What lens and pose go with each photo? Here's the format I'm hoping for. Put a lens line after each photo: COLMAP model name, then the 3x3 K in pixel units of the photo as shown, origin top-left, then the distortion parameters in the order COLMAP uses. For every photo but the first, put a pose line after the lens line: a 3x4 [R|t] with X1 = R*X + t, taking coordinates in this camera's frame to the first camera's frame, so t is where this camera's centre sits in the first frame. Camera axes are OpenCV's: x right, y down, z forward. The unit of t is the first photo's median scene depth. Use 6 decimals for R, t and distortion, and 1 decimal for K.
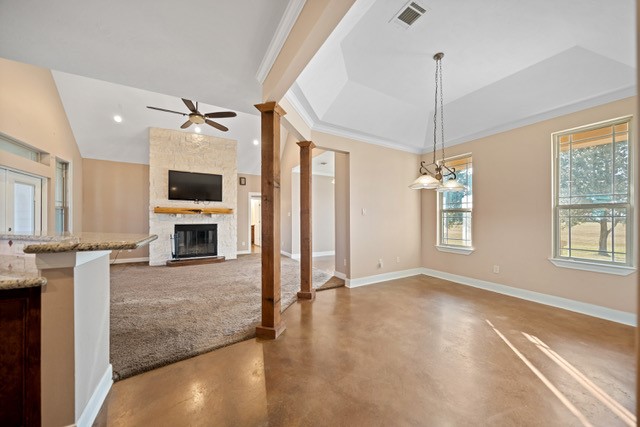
lens RADIAL K [[221.2, 0, 321.5], [0, 221.2, 217.2], [0, 0, 1]] dist [-0.001246, -0.000039]
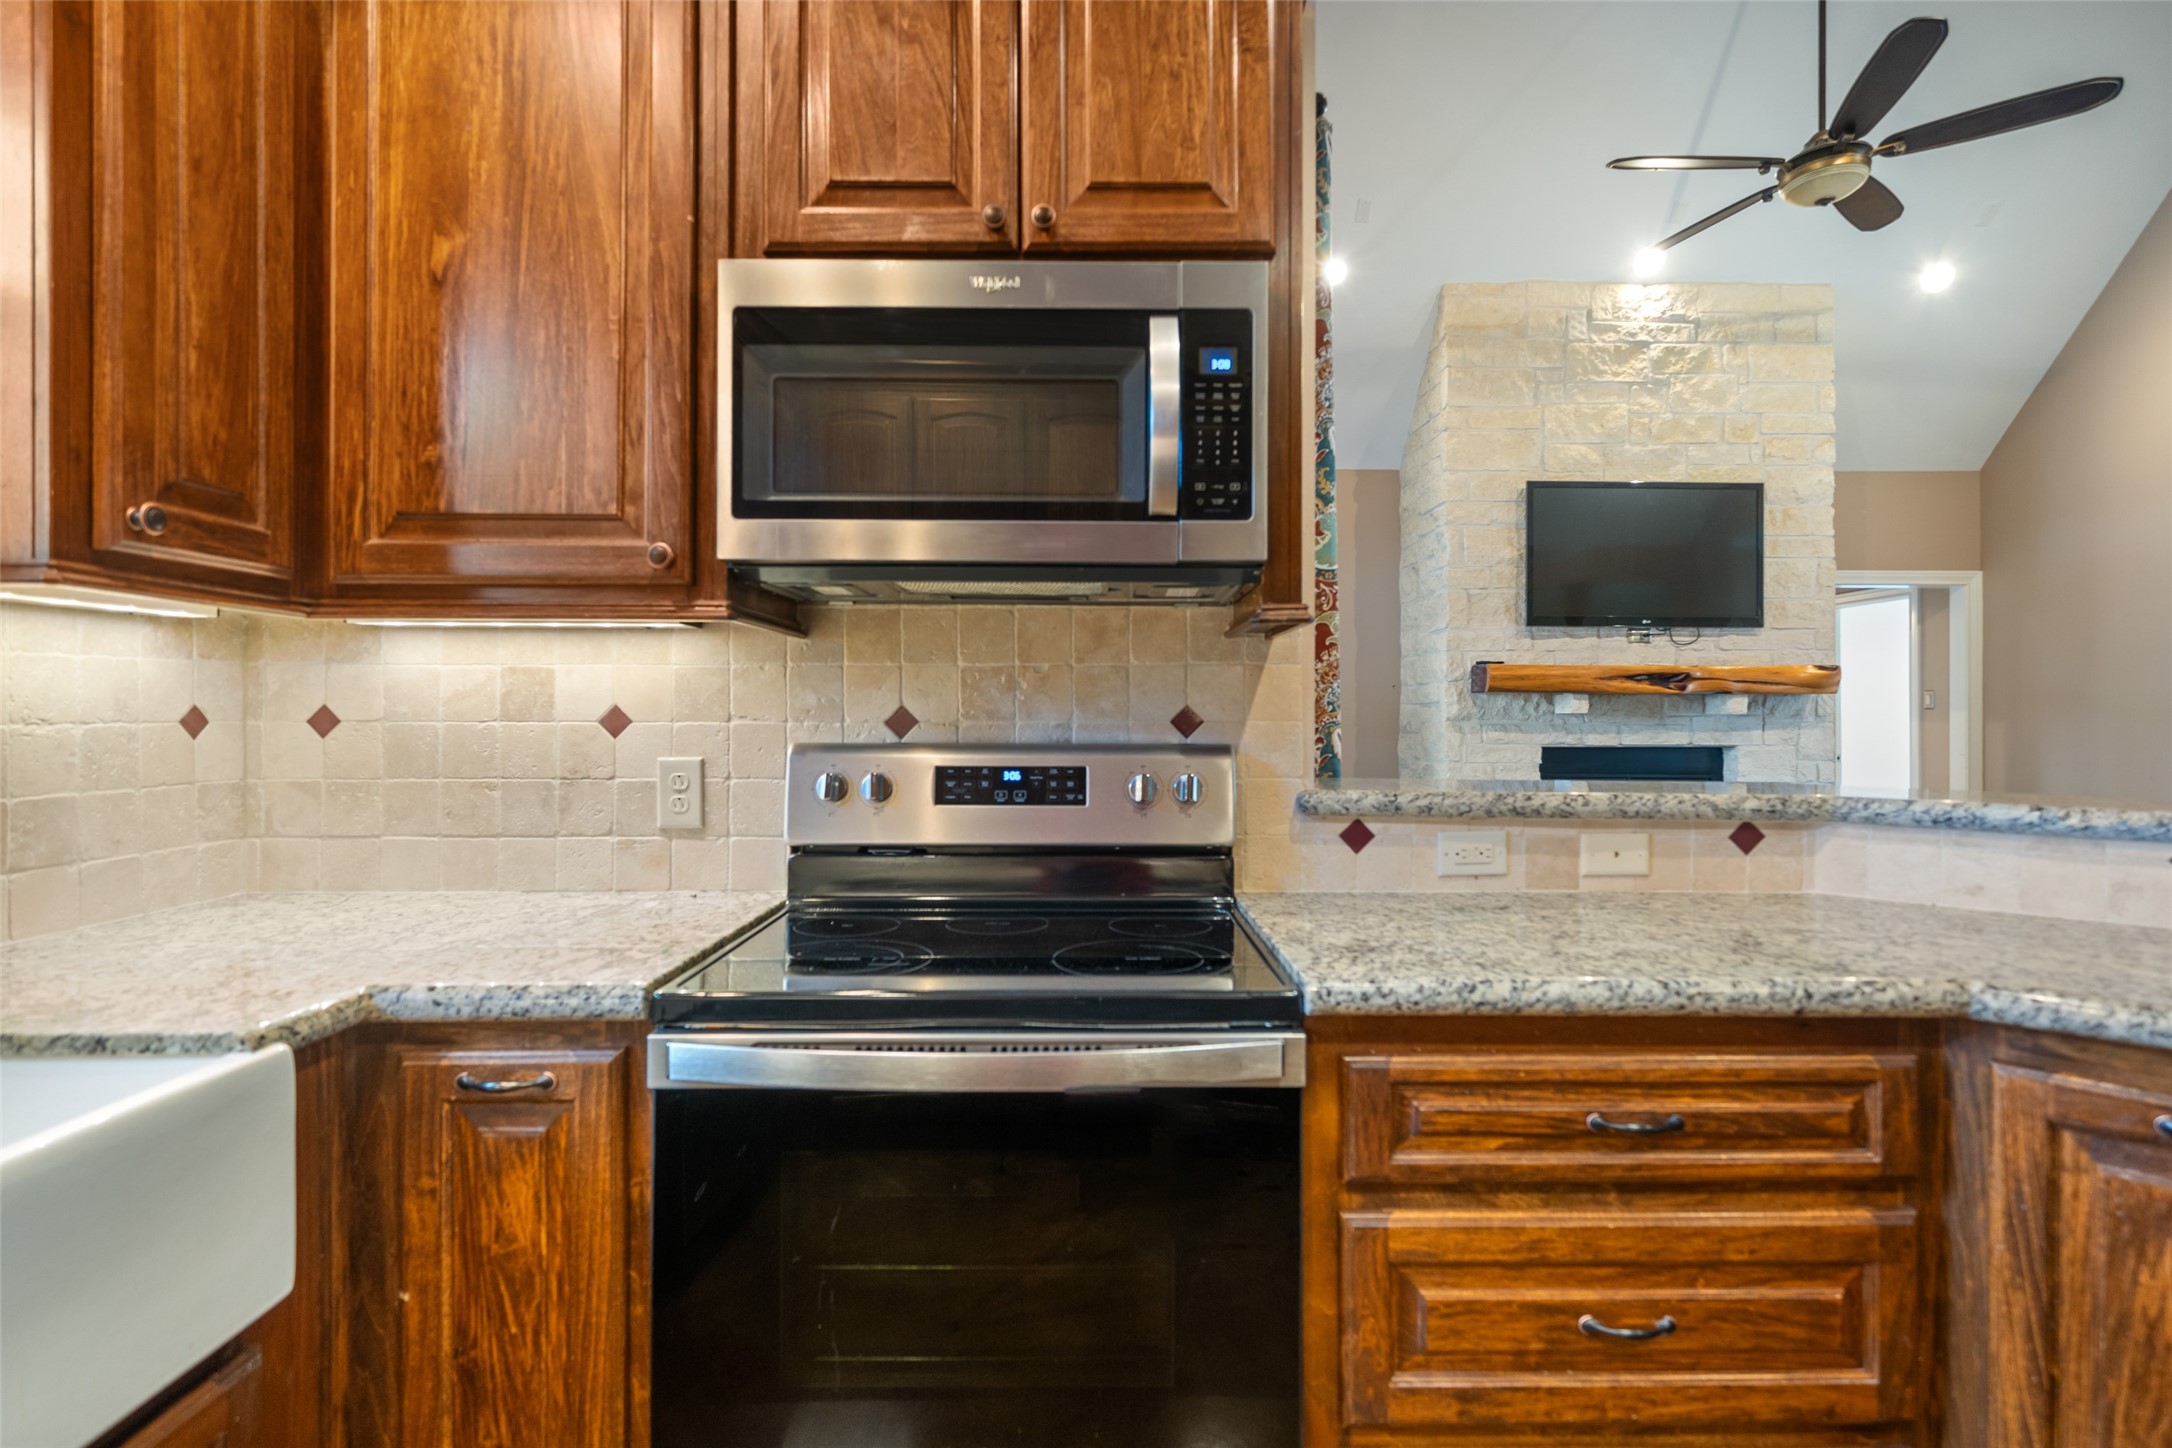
lens RADIAL K [[1059.0, 0, 1086.0], [0, 1059.0, 724.0], [0, 0, 1]] dist [-0.002981, -0.000362]
pose [[0.870790, 0.004832, -0.491631, -0.549373], [0.001559, 0.999920, 0.012591, -0.002005], [0.491652, -0.011730, 0.870713, -0.052821]]
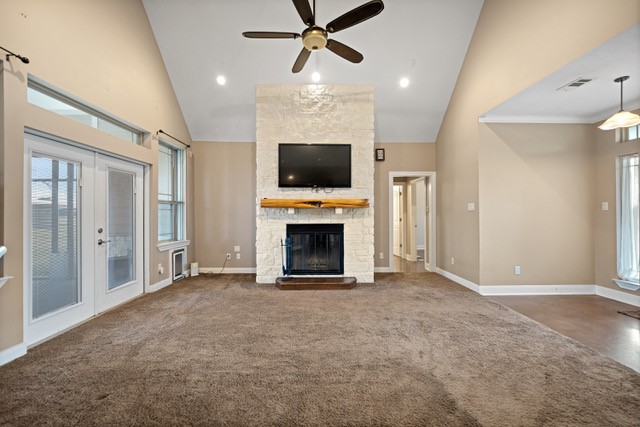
lens RADIAL K [[265.0, 0, 320.0], [0, 265.0, 213.5], [0, 0, 1]] dist [-0.000410, -0.000089]
pose [[0.878352, -0.003114, -0.478005, -0.189911], [0.005334, 0.999980, 0.003288, -0.001849], [0.477985, -0.005437, 0.878351, 0.340876]]
